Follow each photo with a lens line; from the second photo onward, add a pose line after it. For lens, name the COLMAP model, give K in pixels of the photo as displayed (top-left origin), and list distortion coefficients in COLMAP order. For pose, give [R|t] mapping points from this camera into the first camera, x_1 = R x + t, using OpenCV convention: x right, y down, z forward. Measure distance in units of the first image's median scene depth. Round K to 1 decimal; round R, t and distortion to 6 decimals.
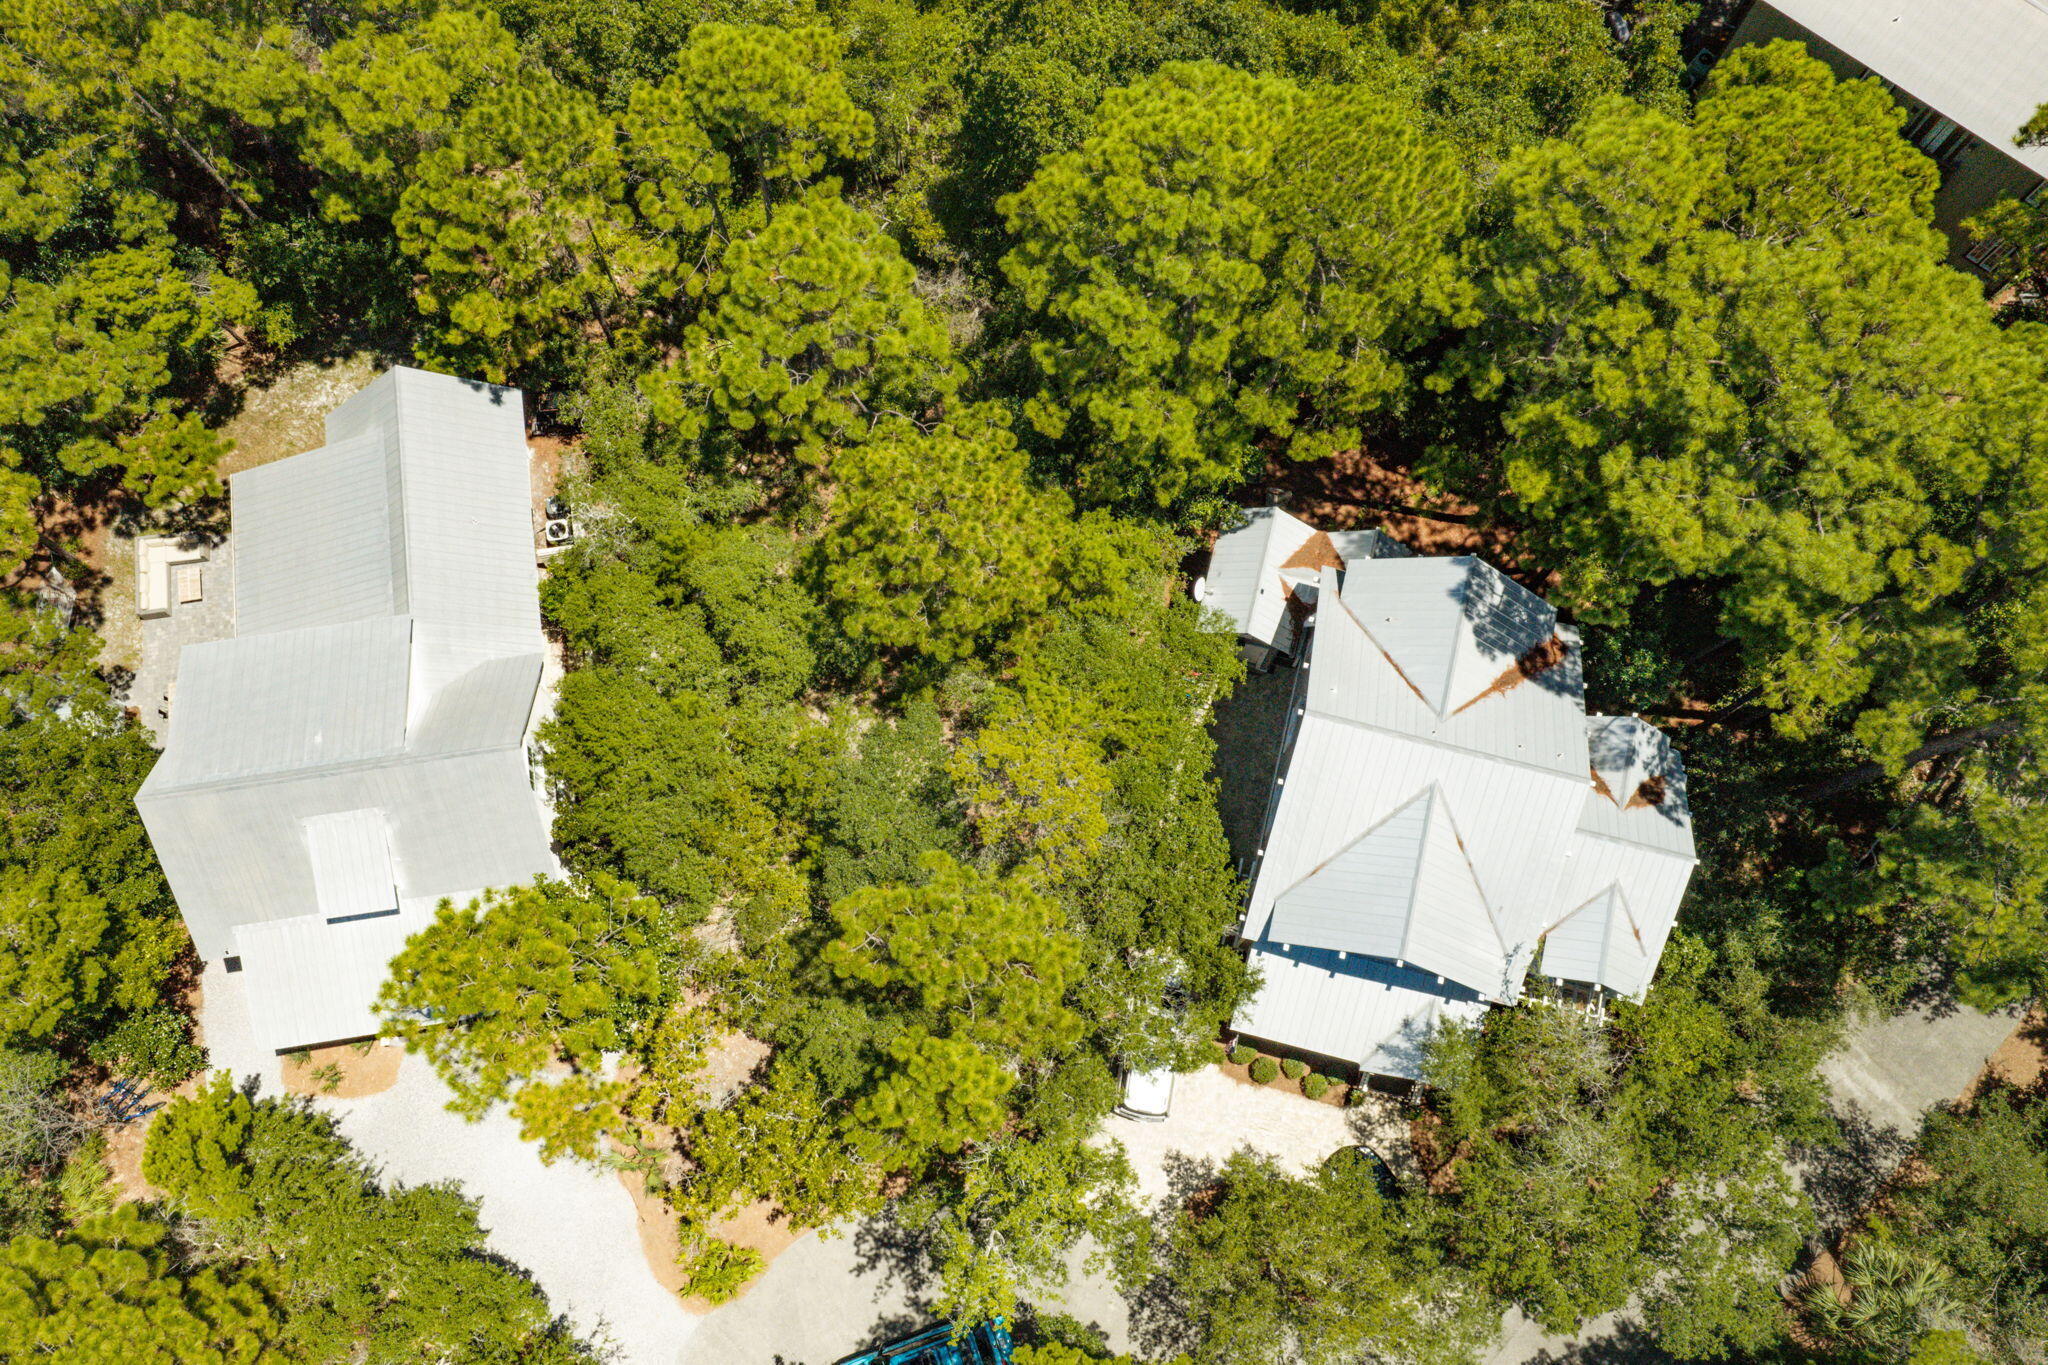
lens RADIAL K [[1697.0, 0, 1036.0], [0, 1697.0, 679.5], [0, 0, 1]] dist [0.016238, -0.018870]
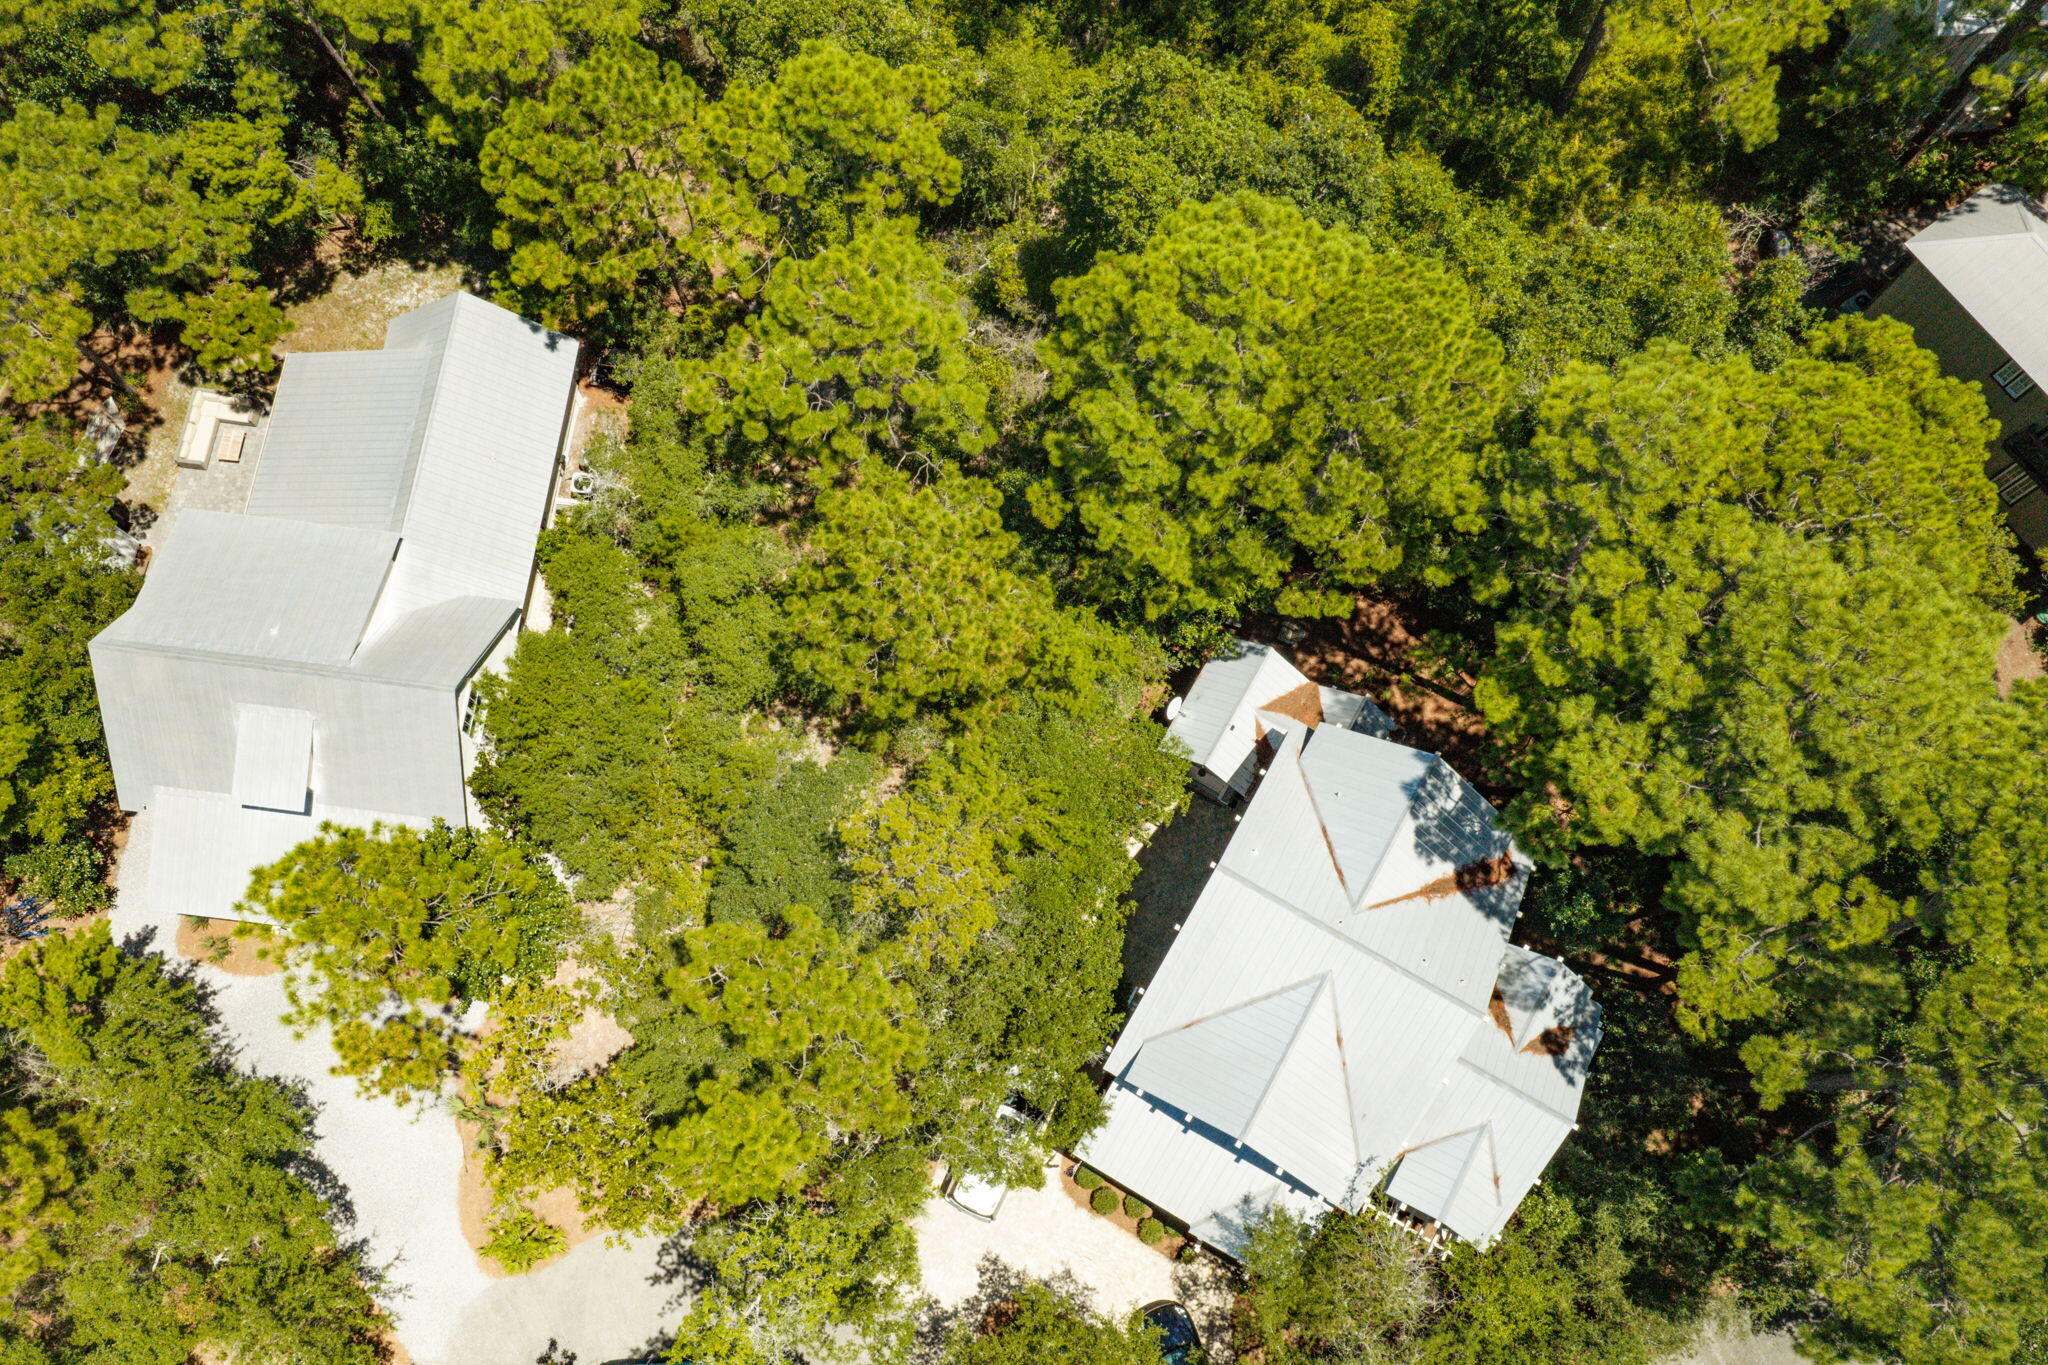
lens RADIAL K [[1697.0, 0, 1036.1], [0, 1697.0, 684.2], [0, 0, 1]] dist [0.016238, -0.018870]
pose [[0.962185, 0.260258, -0.080414, 0.103032], [-0.260127, 0.965496, 0.012280, -0.062794], [0.080835, 0.009102, 0.996686, 0.018282]]
